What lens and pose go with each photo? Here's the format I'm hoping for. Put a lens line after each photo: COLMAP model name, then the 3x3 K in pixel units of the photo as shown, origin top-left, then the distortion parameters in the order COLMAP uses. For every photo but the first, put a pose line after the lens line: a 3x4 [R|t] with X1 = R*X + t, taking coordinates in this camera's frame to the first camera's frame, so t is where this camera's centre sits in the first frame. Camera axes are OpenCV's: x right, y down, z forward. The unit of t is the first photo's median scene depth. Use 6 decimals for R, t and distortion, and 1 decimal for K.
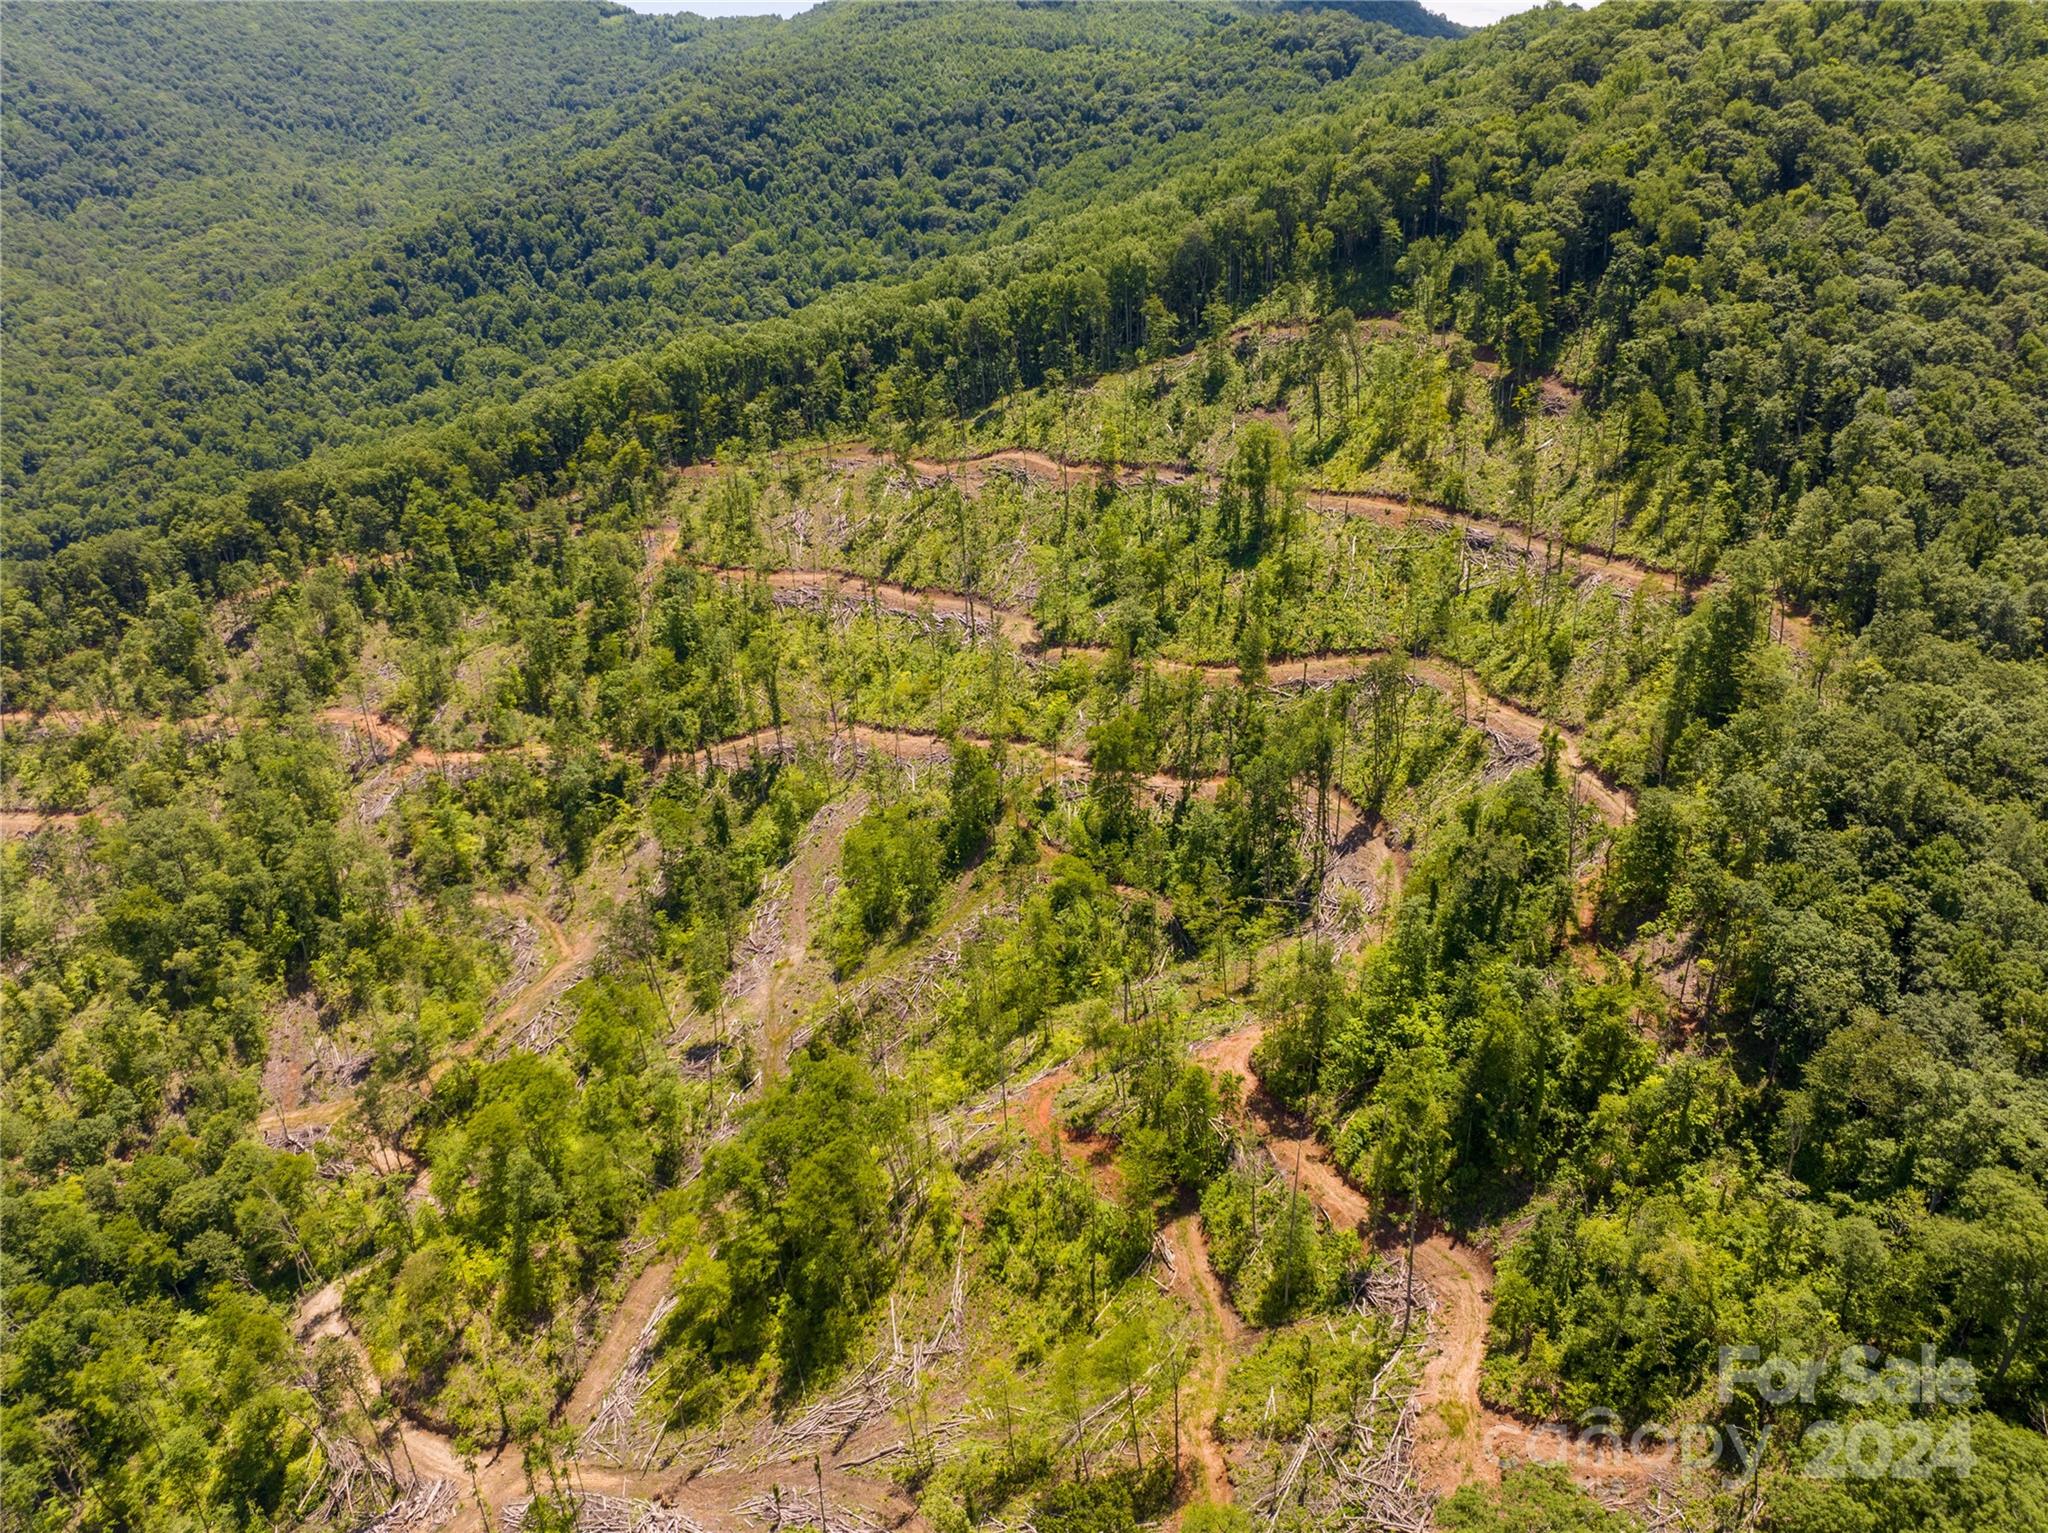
lens RADIAL K [[1448.6, 0, 1027.0], [0, 1448.6, 775.9], [0, 0, 1]] dist [-0.043971, 0.012213]
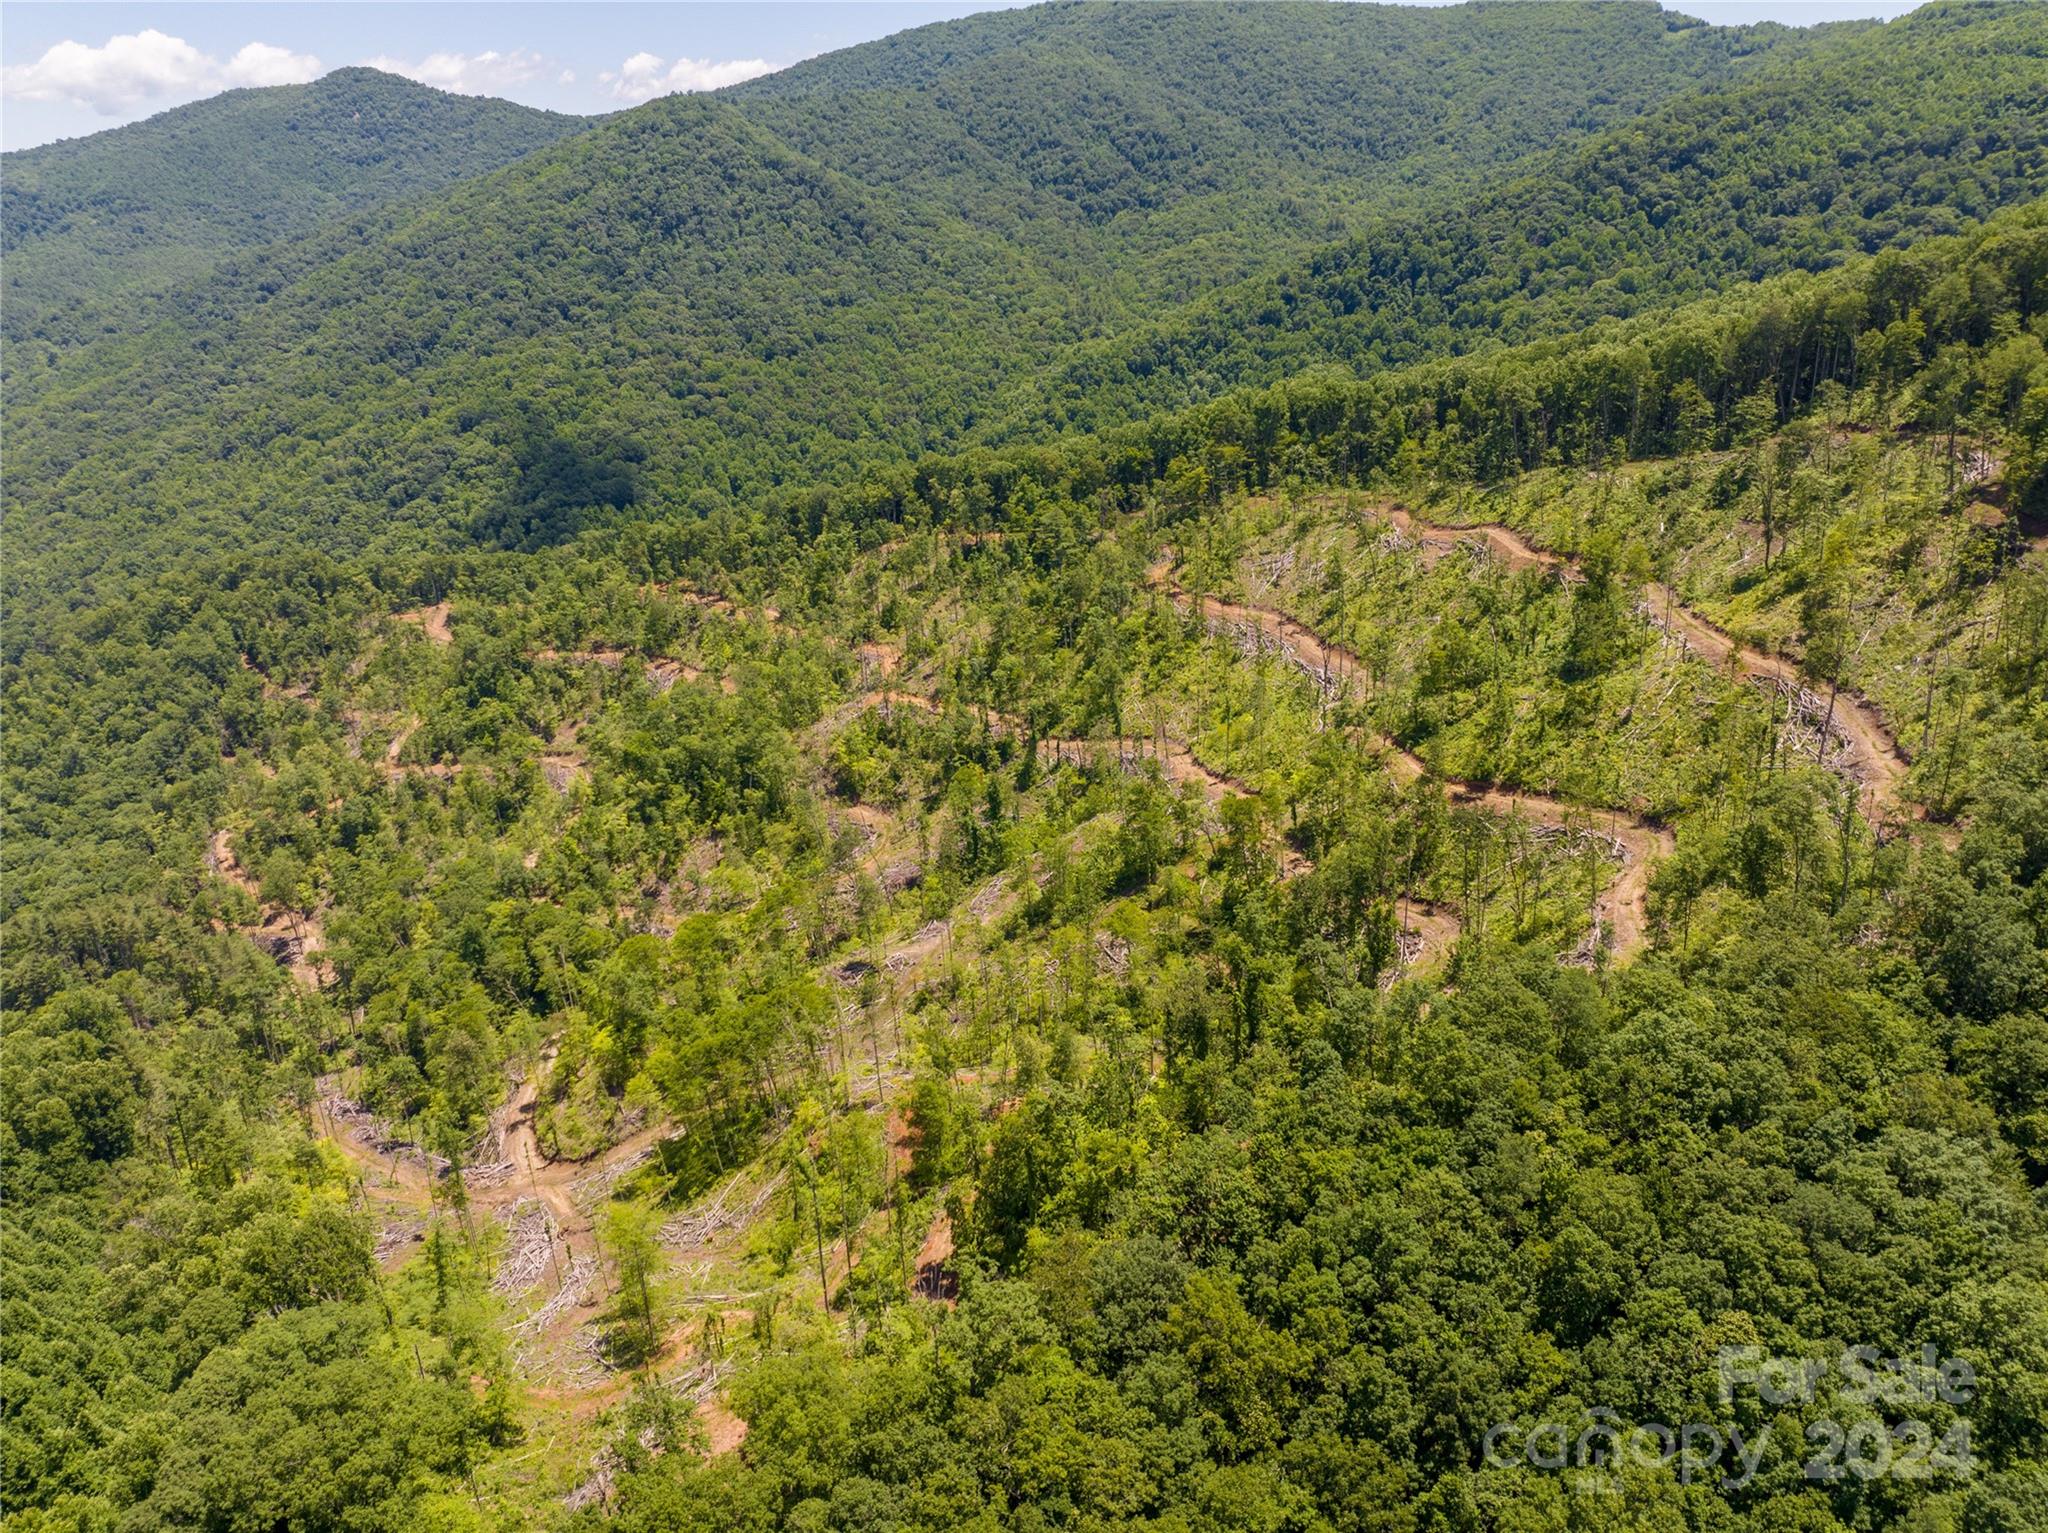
lens RADIAL K [[1448.6, 0, 1021.2], [0, 1448.6, 761.2], [0, 0, 1]] dist [-0.043971, 0.012213]
pose [[0.746169, 0.246194, -0.618563, 0.173492], [-0.252123, 0.964407, 0.079708, -0.031674], [0.616170, 0.096479, 0.781682, 0.029670]]
